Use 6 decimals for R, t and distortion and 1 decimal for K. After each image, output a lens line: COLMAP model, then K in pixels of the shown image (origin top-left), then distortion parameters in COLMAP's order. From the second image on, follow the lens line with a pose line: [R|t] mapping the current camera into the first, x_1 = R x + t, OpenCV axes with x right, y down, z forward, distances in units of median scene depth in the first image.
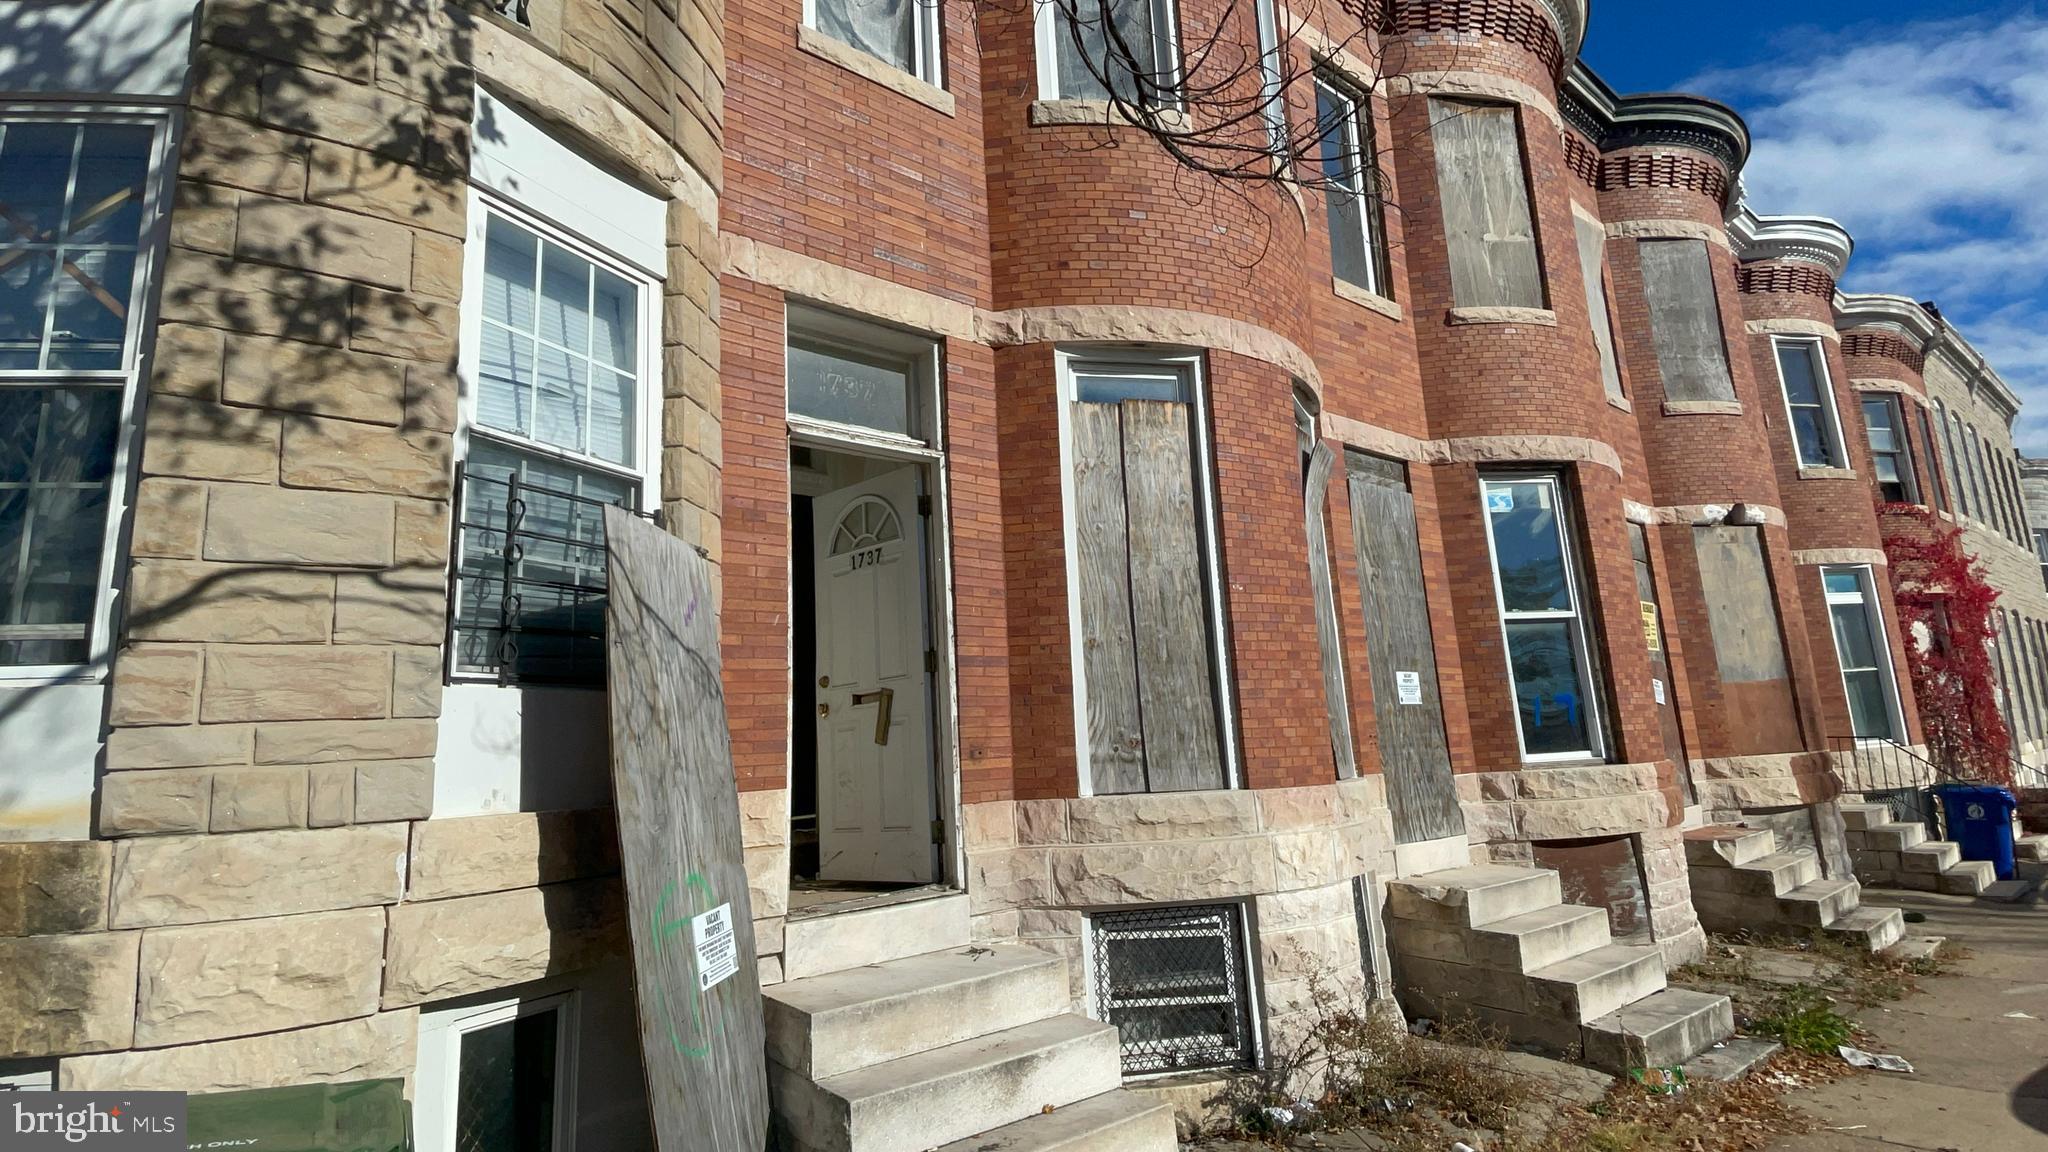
lens RADIAL K [[1004.4, 0, 1024.0], [0, 1004.4, 576.0], [0, 0, 1]] dist [0.125556, -0.094038]
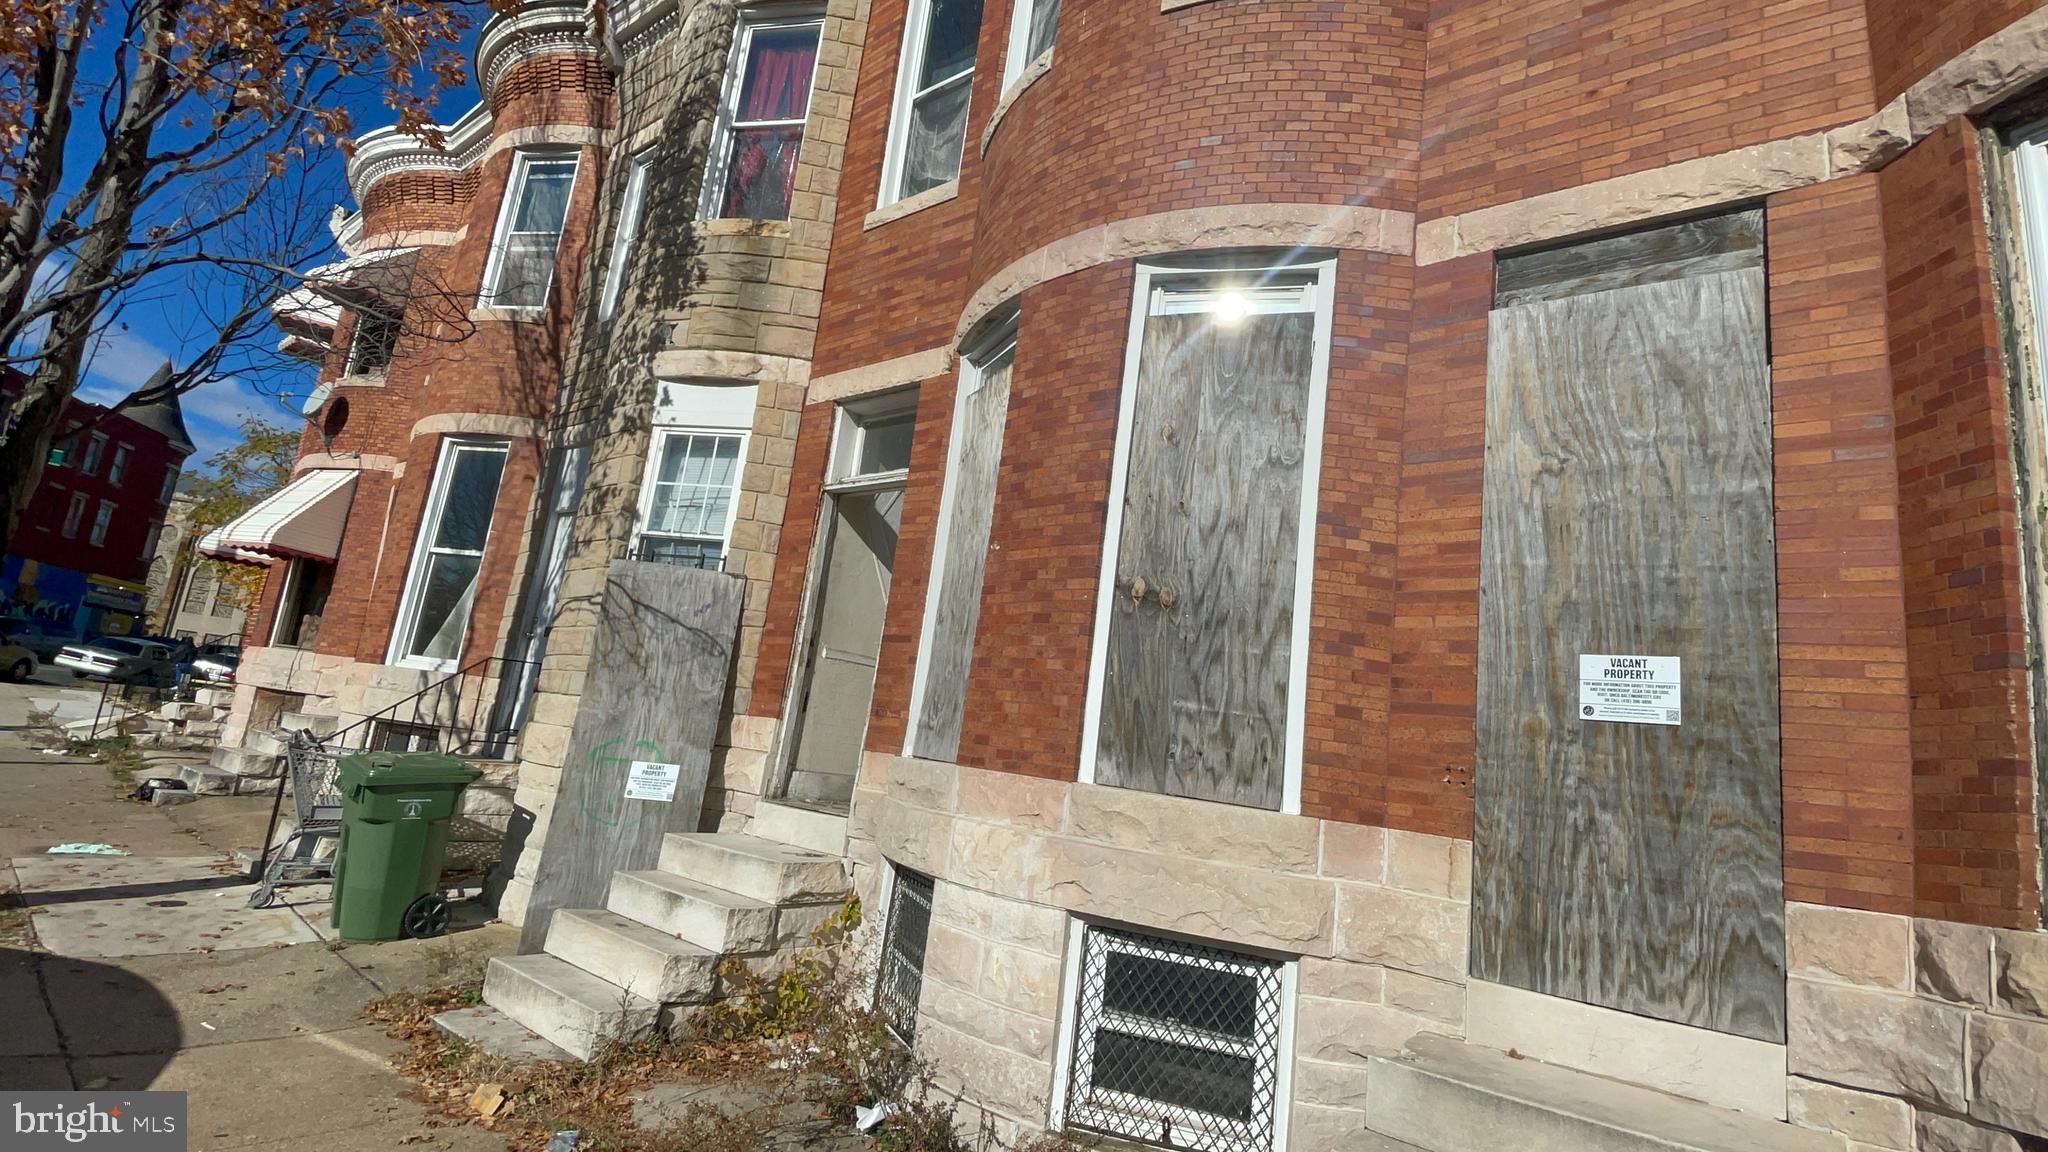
lens RADIAL K [[1004.4, 0, 1024.0], [0, 1004.4, 576.0], [0, 0, 1]] dist [0.125556, -0.094038]
pose [[0.178436, -0.111822, -0.977577, 1.024081], [0.035847, 0.993601, -0.107112, 0.125941], [0.983298, -0.015931, 0.181302, 0.804065]]
